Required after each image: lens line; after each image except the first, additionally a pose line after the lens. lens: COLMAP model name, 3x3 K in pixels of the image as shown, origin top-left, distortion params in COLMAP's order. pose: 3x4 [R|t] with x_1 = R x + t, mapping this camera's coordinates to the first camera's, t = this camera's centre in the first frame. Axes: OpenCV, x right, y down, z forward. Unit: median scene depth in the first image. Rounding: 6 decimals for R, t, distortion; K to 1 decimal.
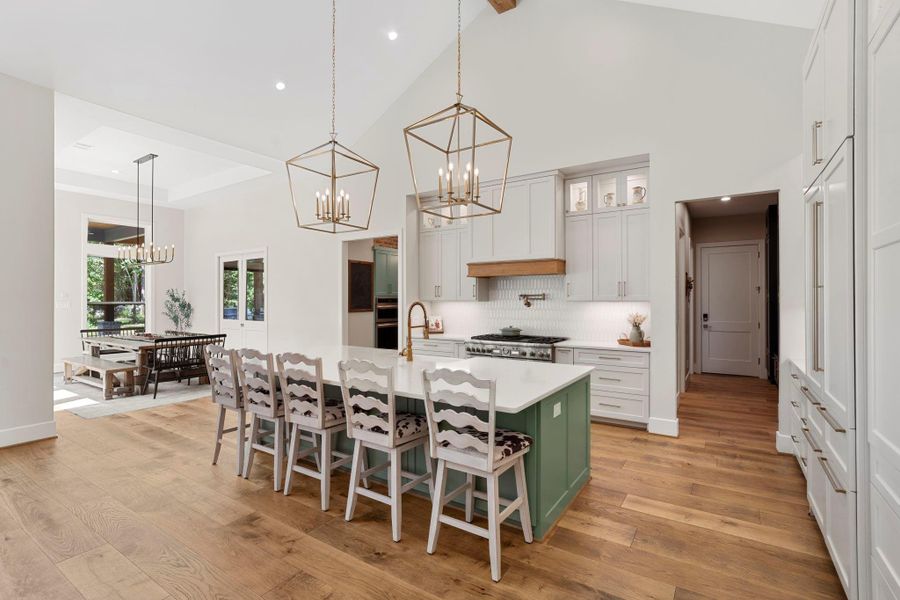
lens RADIAL K [[424.0, 0, 441.7], [0, 424.0, 299.9], [0, 0, 1]] dist [-0.006489, 0.003824]
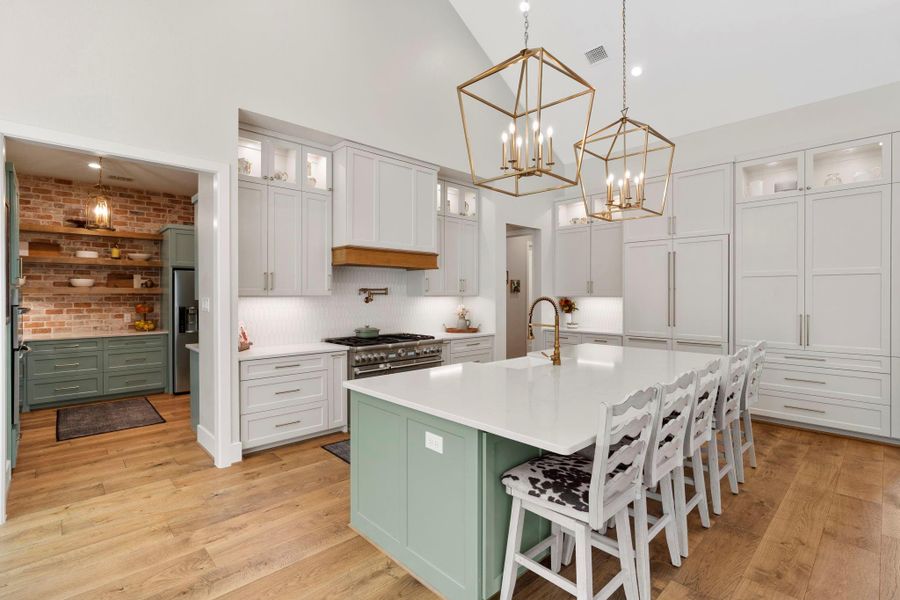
lens RADIAL K [[424.0, 0, 445.0], [0, 424.0, 295.8], [0, 0, 1]] dist [-0.006489, 0.003824]
pose [[0.218468, -0.000384, 0.975844, -0.682942], [-0.001177, 0.999999, 0.000657, 0.001625], [-0.975843, -0.001292, 0.218468, 0.720299]]
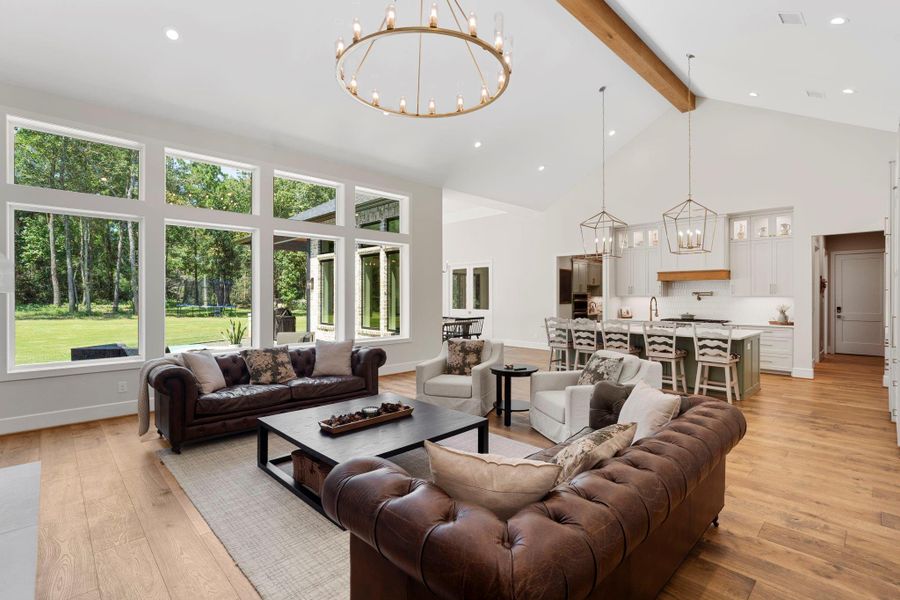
lens RADIAL K [[424.0, 0, 448.0], [0, 424.0, 297.6], [0, 0, 1]] dist [-0.006489, 0.003824]
pose [[0.979195, 0.001530, -0.202918, -0.403973], [-0.000620, 0.999989, 0.004550, -0.000086], [0.202923, -0.004330, 0.979185, -0.725280]]
